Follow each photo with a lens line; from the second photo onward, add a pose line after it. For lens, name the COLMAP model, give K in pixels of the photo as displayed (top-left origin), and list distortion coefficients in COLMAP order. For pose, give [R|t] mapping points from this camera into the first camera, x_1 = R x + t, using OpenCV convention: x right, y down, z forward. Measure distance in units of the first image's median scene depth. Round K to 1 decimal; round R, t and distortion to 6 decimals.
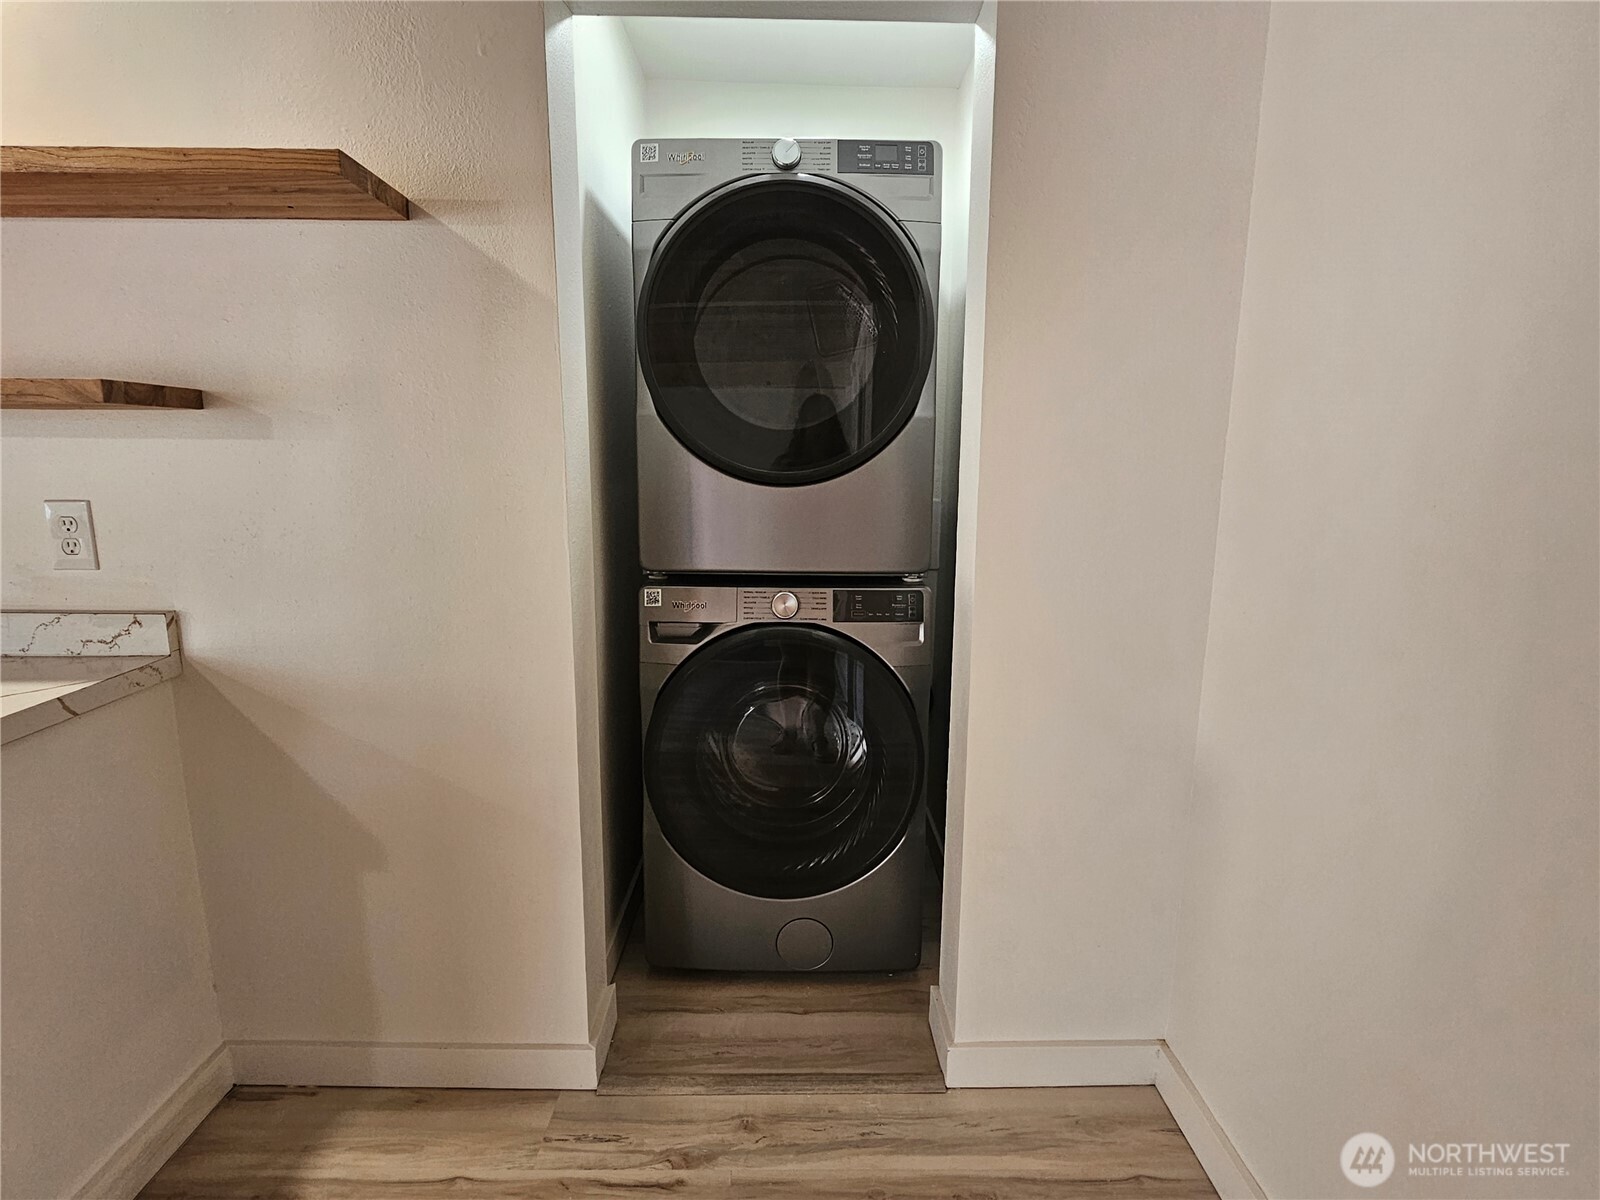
lens RADIAL K [[888.5, 0, 769.3], [0, 888.5, 622.1], [0, 0, 1]] dist [-0.000275, -0.001477]
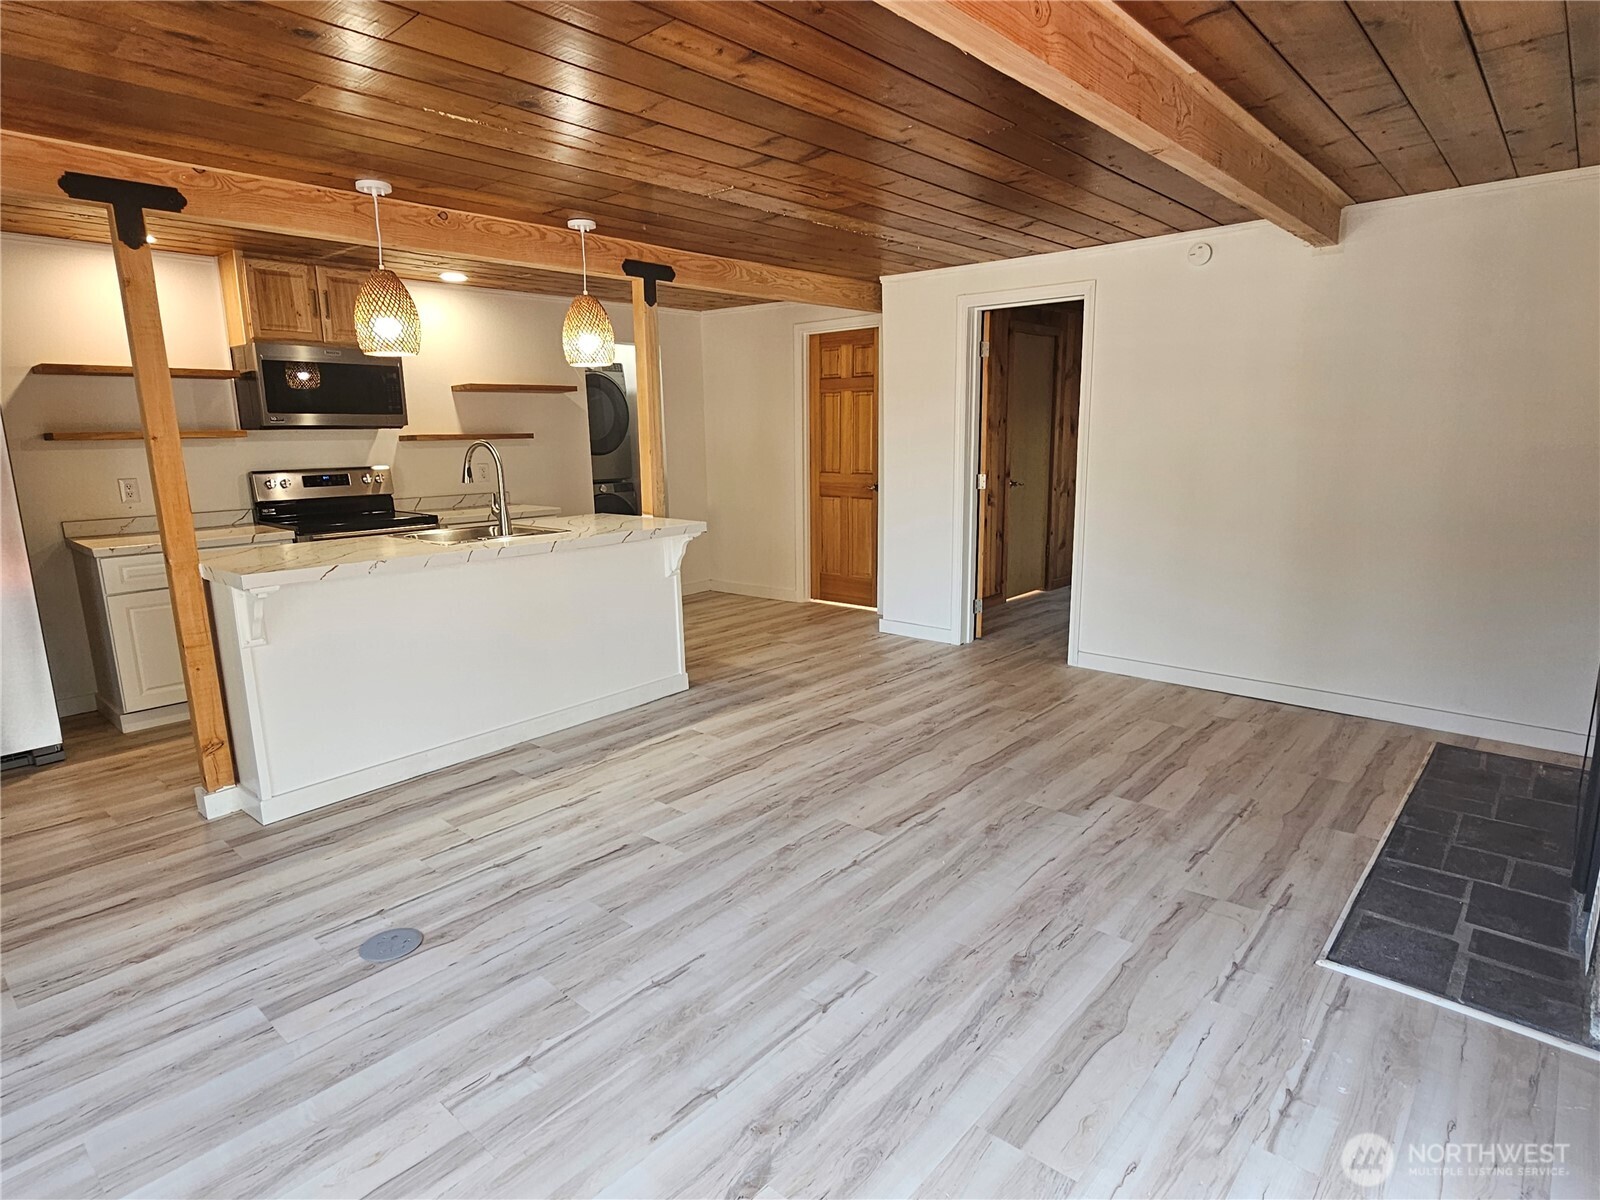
lens RADIAL K [[888.5, 0, 796.0], [0, 888.5, 615.8], [0, 0, 1]] dist [-0.000275, -0.001477]
pose [[0.659931, -0.169022, 0.732068, -2.593421], [0.165475, 0.983139, 0.077821, 0.397918], [-0.732878, 0.069782, 0.676772, -2.317139]]
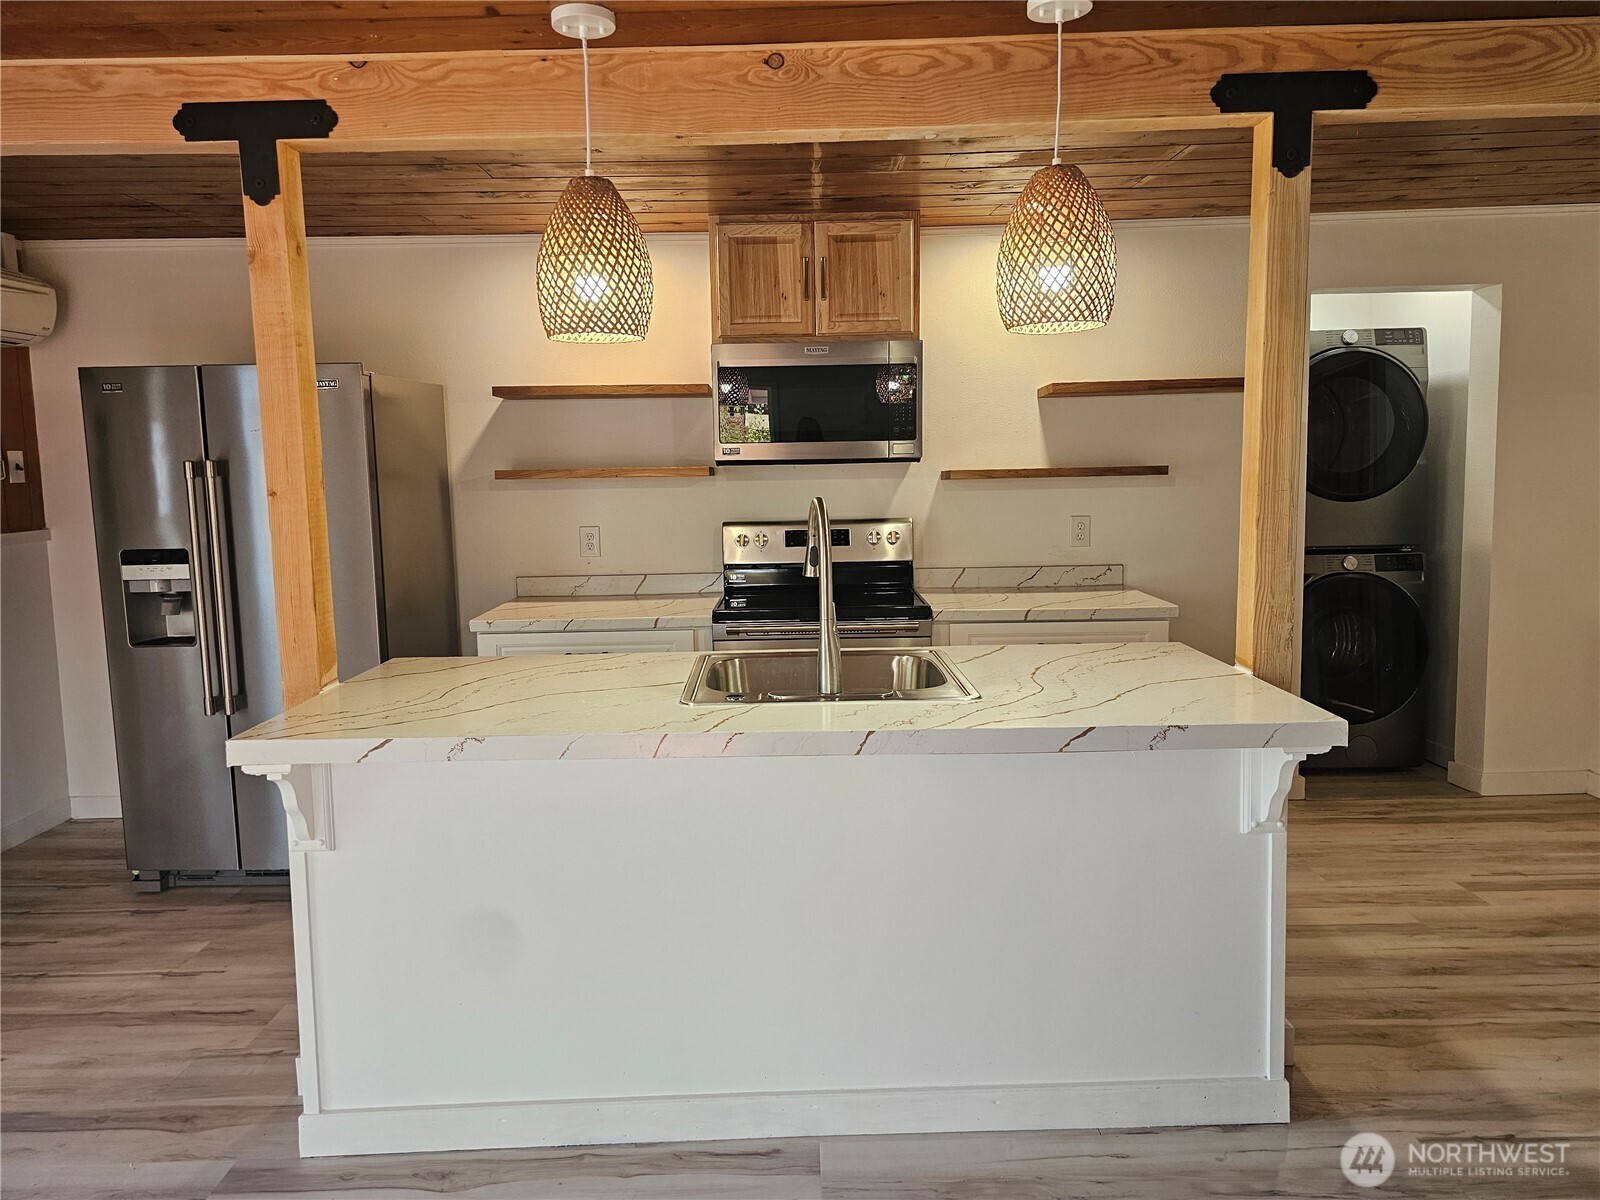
lens RADIAL K [[1070.7, 0, 775.2], [0, 1070.7, 578.8], [0, 0, 1]] dist [0.055005, -0.044708]
pose [[0.999646, -0.026000, -0.005621, -1.428396], [0.025411, 0.995863, -0.087243, 0.220289], [0.007866, 0.087069, 0.996171, -1.569027]]
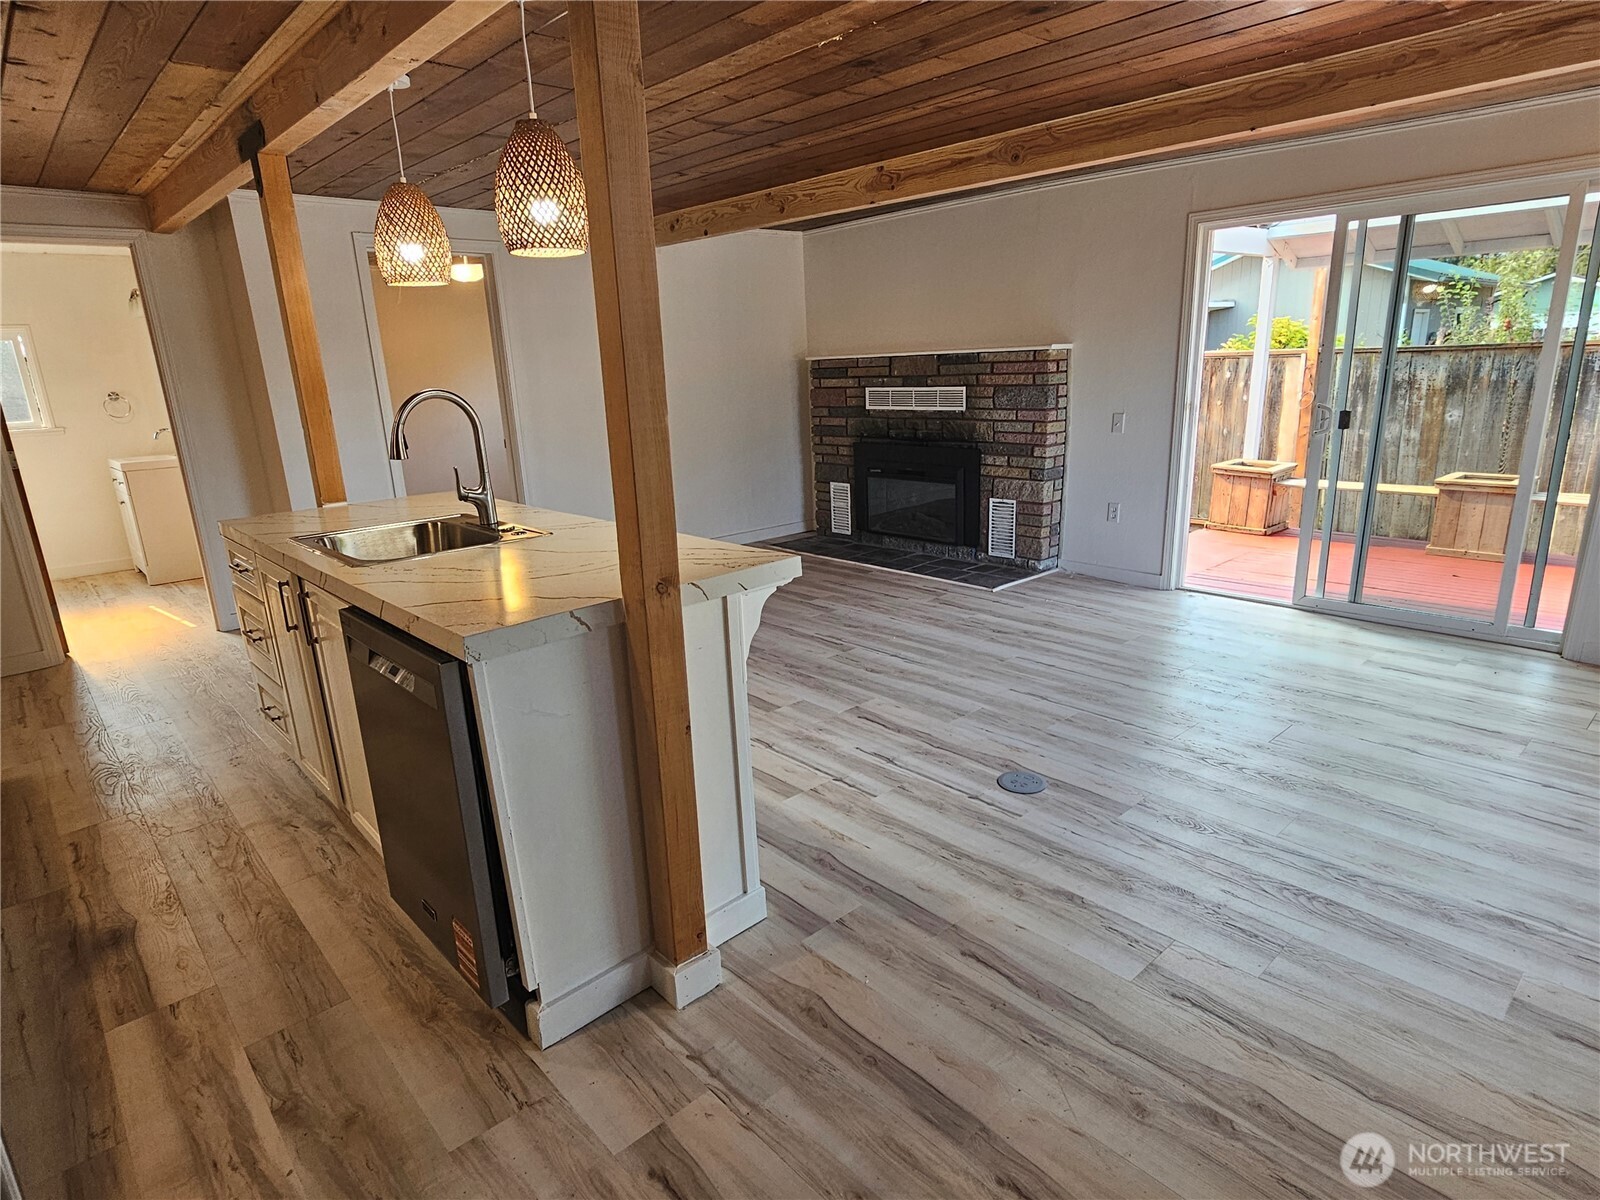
lens RADIAL K [[888.5, 0, 798.0], [0, 888.5, 618.4], [0, 0, 1]] dist [-0.000275, -0.001477]
pose [[-0.679268, -0.185653, 0.710019, -2.943875], [0.179077, 0.896300, 0.405682, -0.153562], [-0.711707, 0.402715, -0.575582, 0.376414]]
